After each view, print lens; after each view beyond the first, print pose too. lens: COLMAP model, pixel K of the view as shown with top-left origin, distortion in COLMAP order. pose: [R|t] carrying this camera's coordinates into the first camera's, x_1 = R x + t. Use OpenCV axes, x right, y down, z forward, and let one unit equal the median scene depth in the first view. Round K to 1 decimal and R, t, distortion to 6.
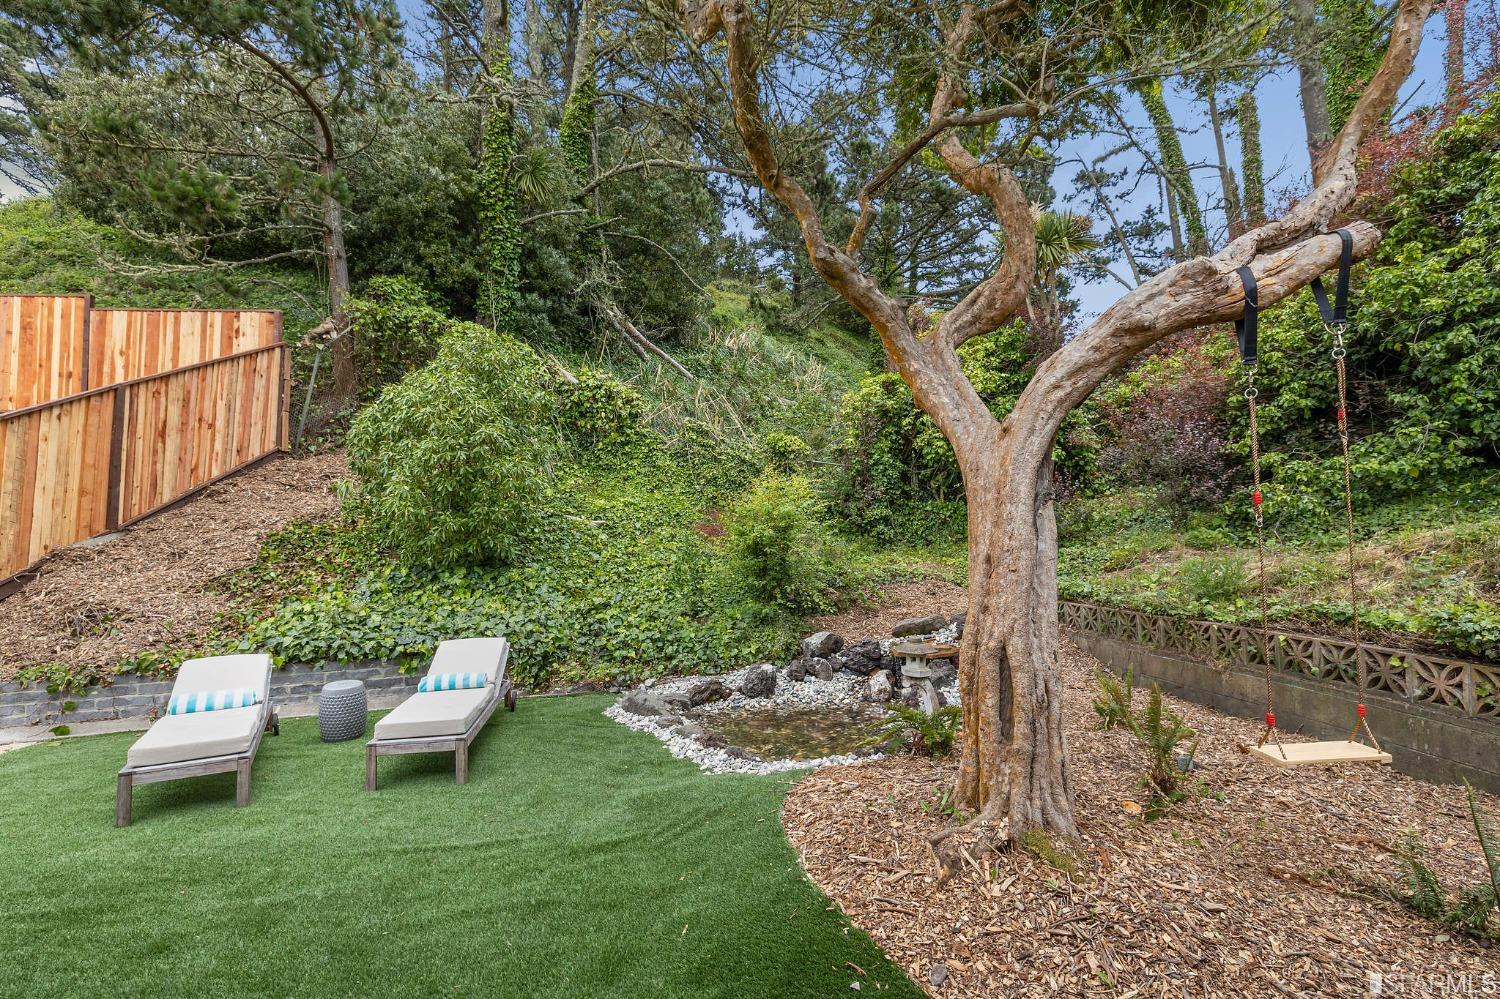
lens RADIAL K [[679.7, 0, 751.0], [0, 679.7, 503.8], [0, 0, 1]] dist [-0.001181, -0.000067]
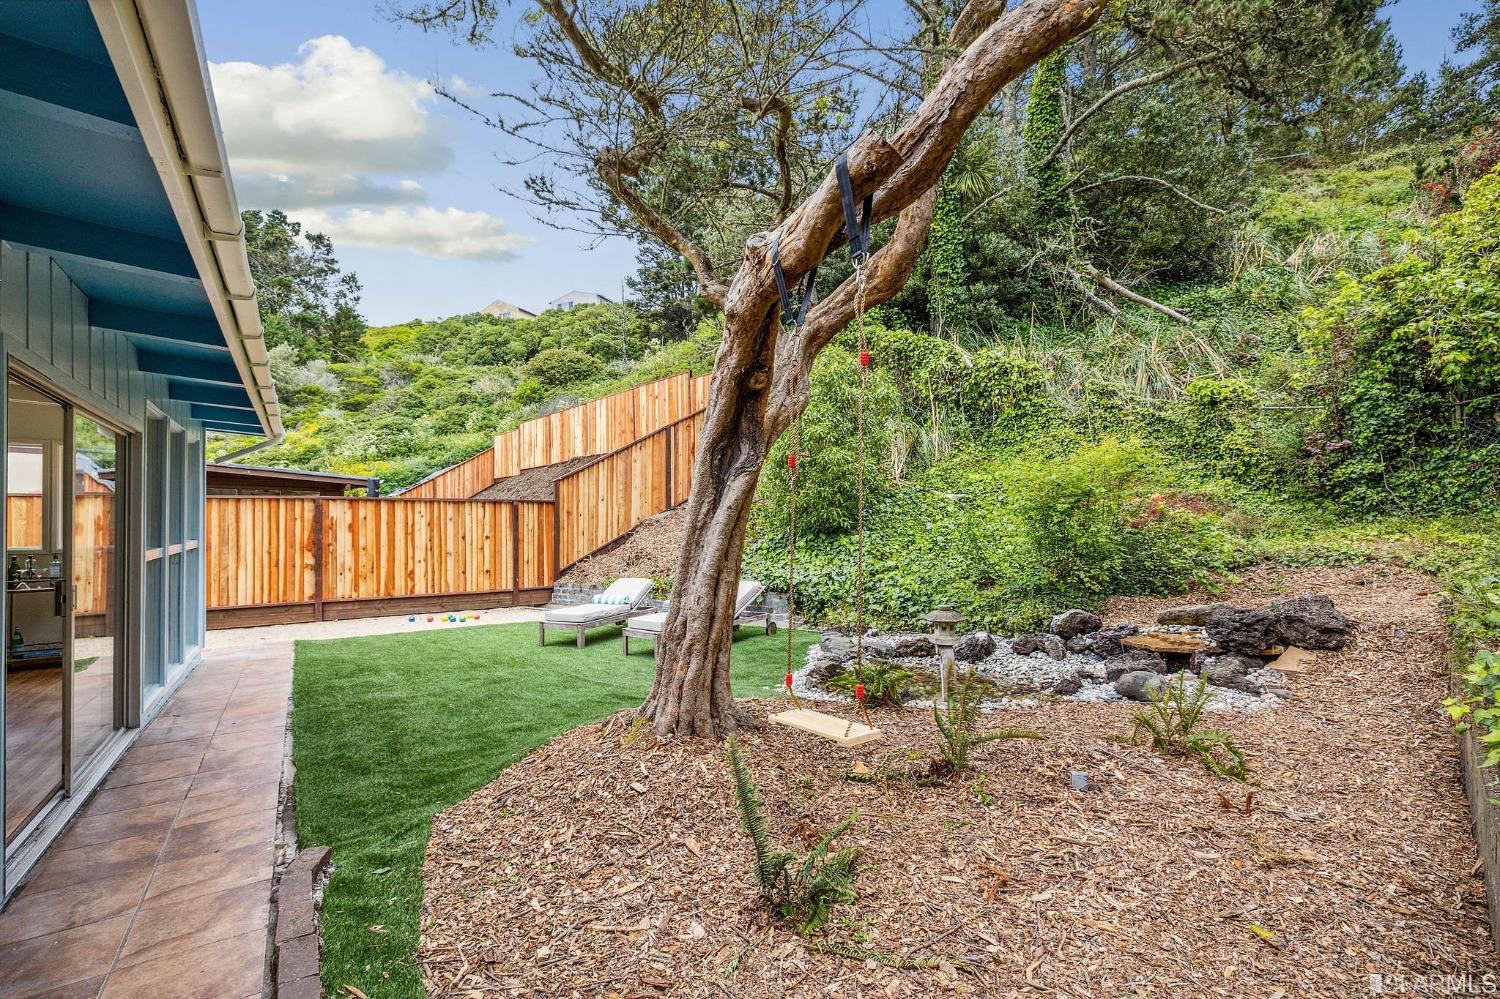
lens RADIAL K [[653.5, 0, 753.3], [0, 653.5, 513.1], [0, 0, 1]] dist [0.000782, 0.000410]
pose [[0.622097, -0.010016, -0.782876, 0.530222], [0.049424, 0.998426, 0.026500, 0.015222], [0.781378, -0.055179, 0.621613, 0.126736]]
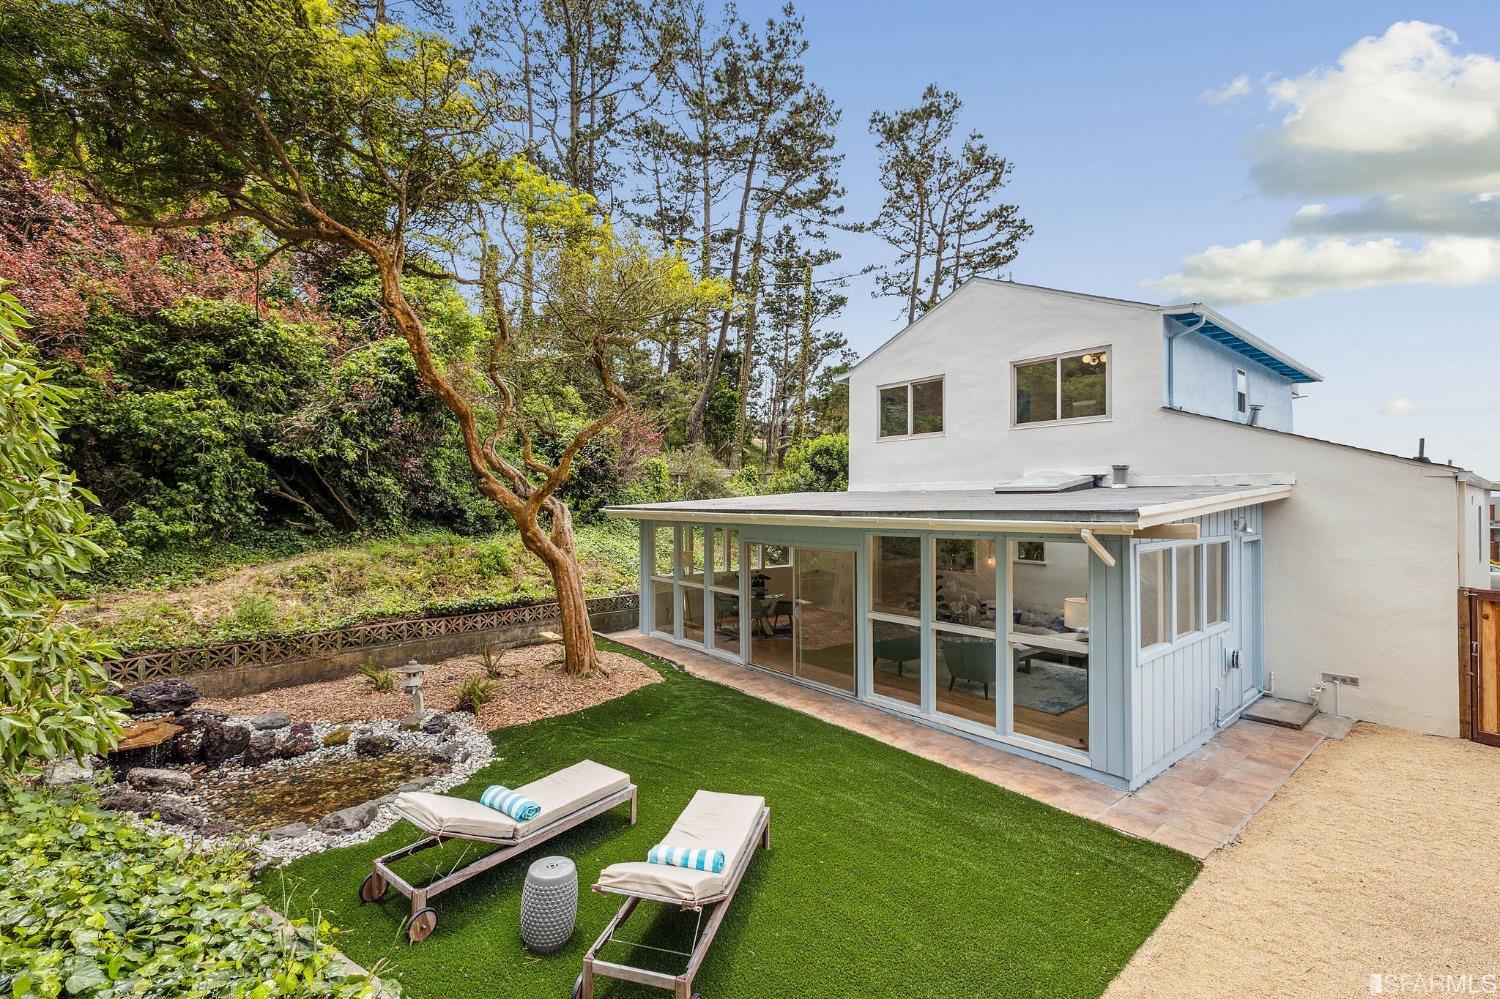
lens RADIAL K [[681.2, 0, 746.0], [0, 681.2, 499.4], [0, 0, 1]] dist [0.003997, 0.000212]
pose [[-0.665714, 0.011468, 0.746118, -0.983854], [-0.036348, 0.998197, -0.047773, -0.089206], [-0.745321, -0.058923, -0.664097, 0.984189]]
